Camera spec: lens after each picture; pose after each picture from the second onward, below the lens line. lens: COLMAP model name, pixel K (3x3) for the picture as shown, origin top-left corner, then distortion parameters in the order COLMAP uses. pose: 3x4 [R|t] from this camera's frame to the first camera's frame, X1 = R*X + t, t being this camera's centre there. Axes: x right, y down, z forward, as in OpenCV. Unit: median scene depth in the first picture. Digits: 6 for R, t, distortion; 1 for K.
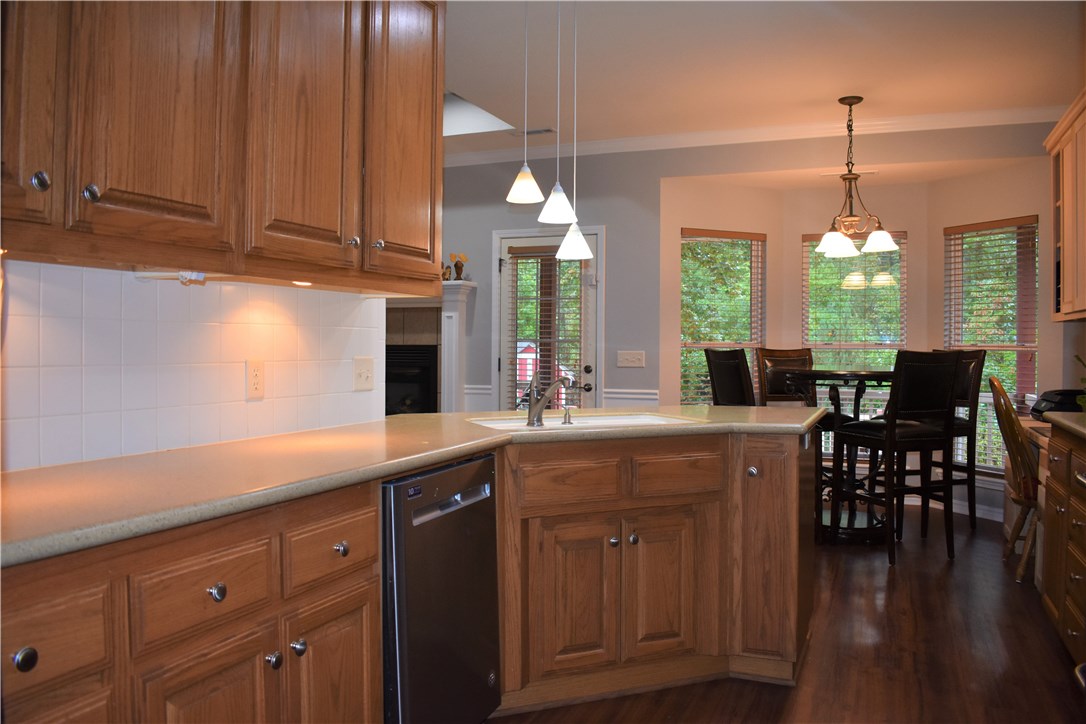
lens RADIAL K [[849.9, 0, 548.3], [0, 849.9, 359.2], [0, 0, 1]] dist [-0.088200, 0.004466]
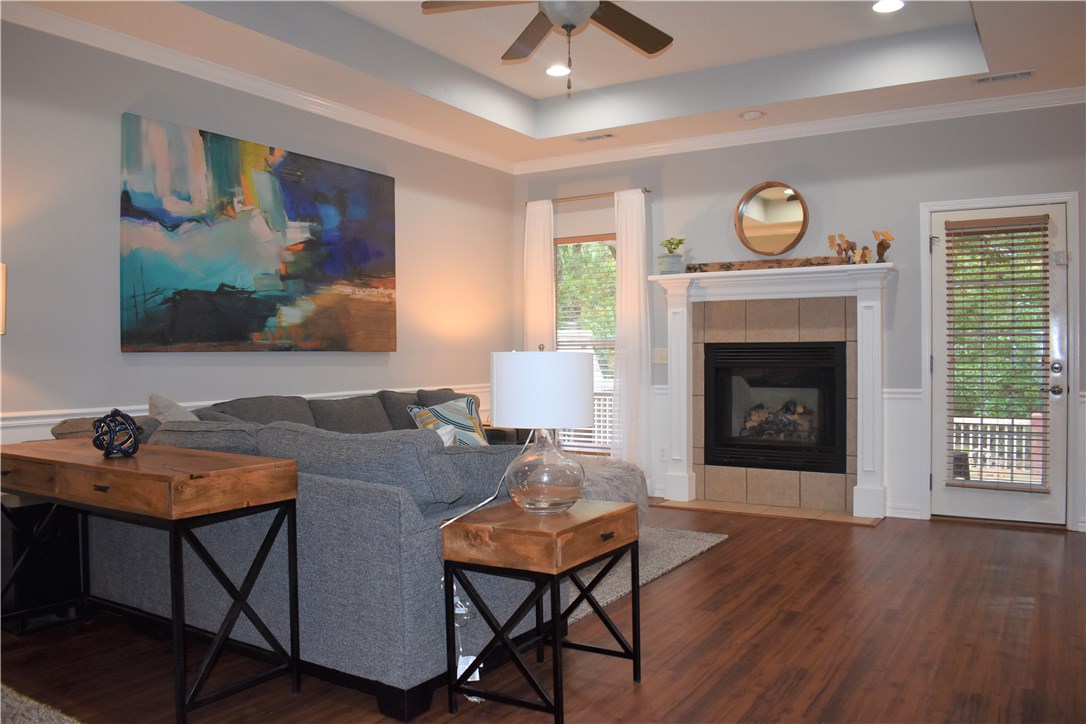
lens RADIAL K [[849.9, 0, 548.3], [0, 849.9, 359.2], [0, 0, 1]] dist [-0.088200, 0.004466]
pose [[0.985814, -0.010750, -0.167498, -0.394042], [0.009147, 0.999905, -0.010334, 0.009758], [0.167593, 0.008656, 0.985818, 0.179846]]
